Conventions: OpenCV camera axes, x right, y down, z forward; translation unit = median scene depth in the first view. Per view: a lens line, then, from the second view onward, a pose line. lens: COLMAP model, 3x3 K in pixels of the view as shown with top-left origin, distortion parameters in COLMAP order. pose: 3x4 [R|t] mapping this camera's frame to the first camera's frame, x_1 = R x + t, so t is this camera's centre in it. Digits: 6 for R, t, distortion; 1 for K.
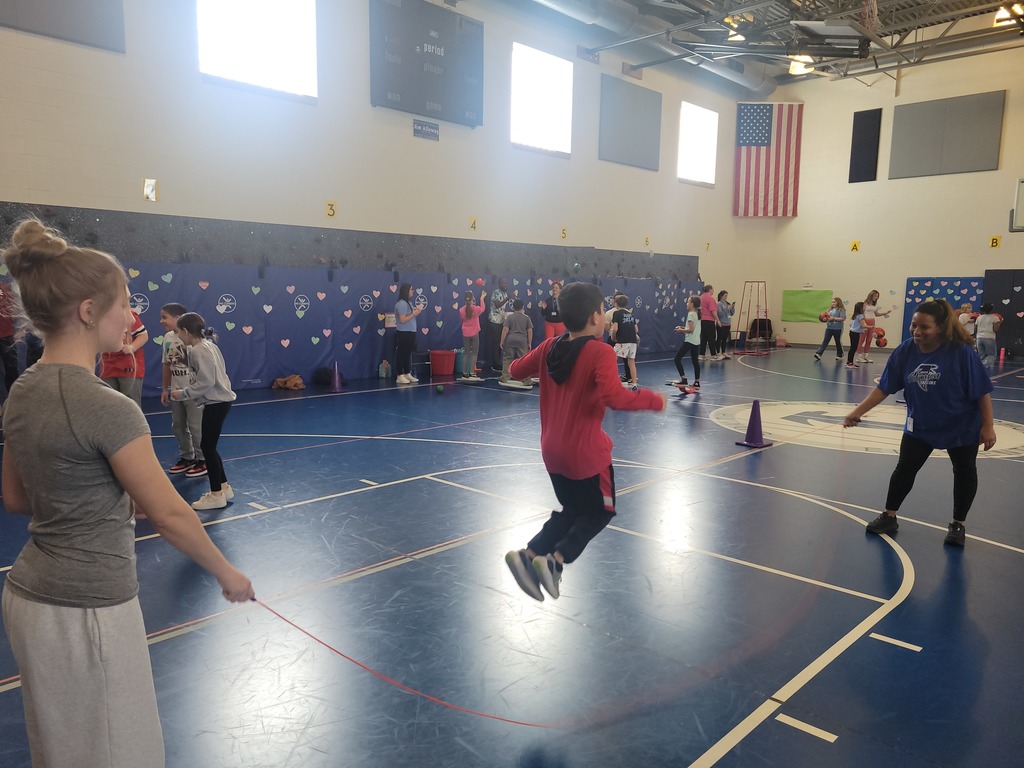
lens RADIAL K [[773.3, 0, 512.0], [0, 773.3, 384.0], [0, 0, 1]] dist [0.078070, -0.063278]
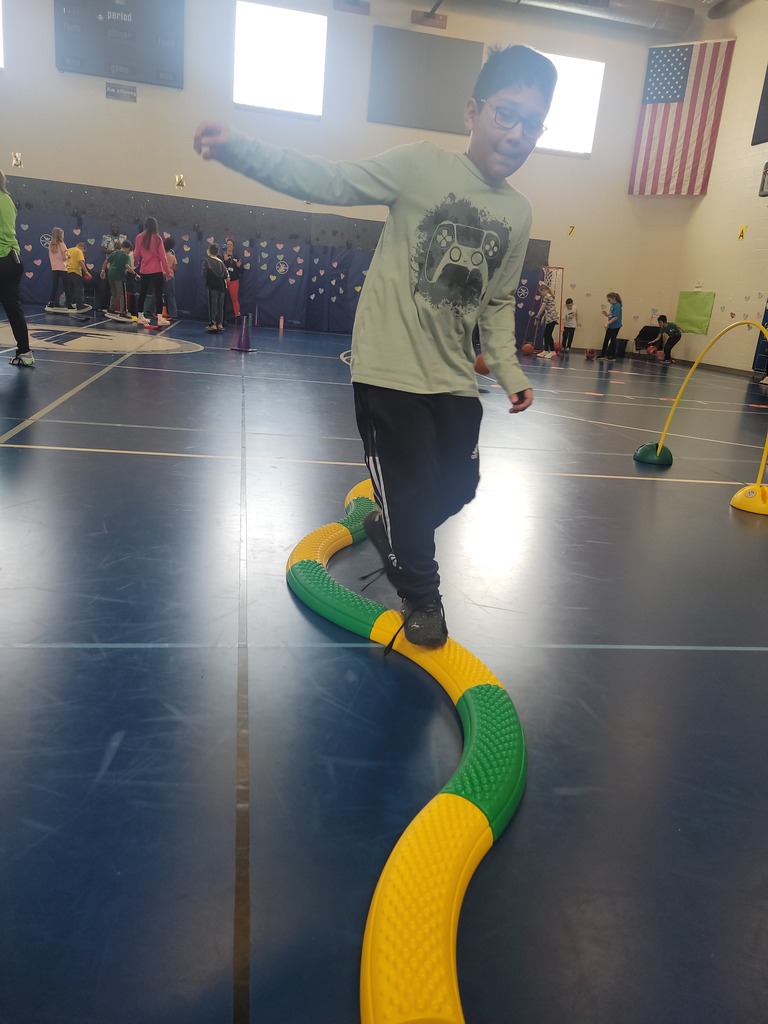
lens RADIAL K [[773.3, 0, 384.0], [0, 773.3, 512.0], [0, 0, 1]] dist [0.078070, -0.063278]
pose [[0.805831, 0.219320, -0.550031, 0.621825], [-0.153241, 0.974476, 0.164056, 0.017651], [0.571973, -0.047914, 0.818872, 0.149882]]
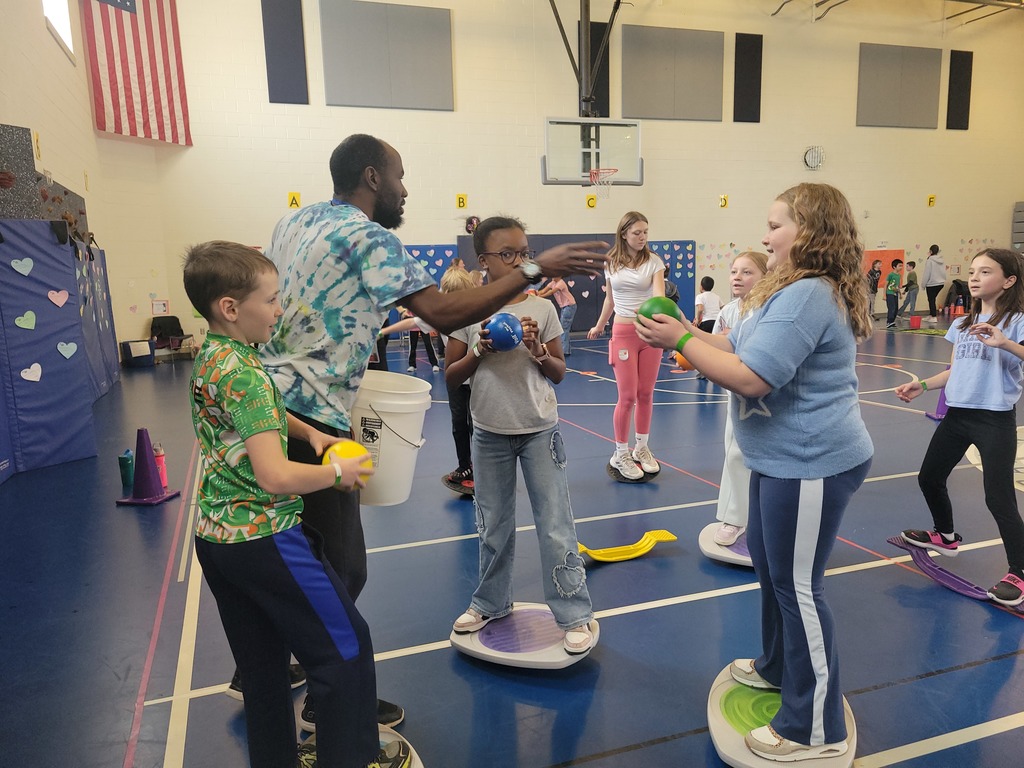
lens RADIAL K [[773.3, 0, 512.0], [0, 773.3, 384.0], [0, 0, 1]] dist [0.078070, -0.063278]
pose [[0.451167, -0.152700, 0.879279, -0.094268], [0.144672, 0.984735, 0.096781, -0.055218], [-0.880635, 0.083543, 0.466371, 0.517668]]
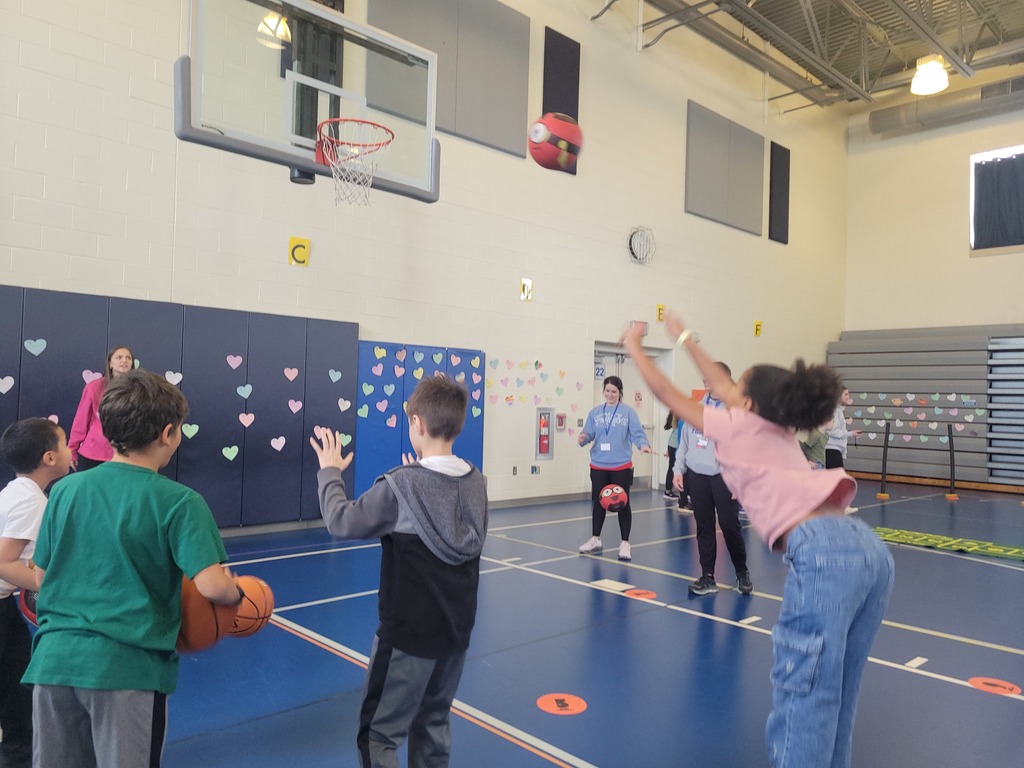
lens RADIAL K [[773.3, 0, 512.0], [0, 773.3, 384.0], [0, 0, 1]] dist [0.078070, -0.063278]
pose [[0.054492, 0.008258, 0.998480, 0.277468], [0.097290, 0.995164, -0.013540, -0.069627], [-0.993763, 0.097879, 0.053425, 0.676073]]
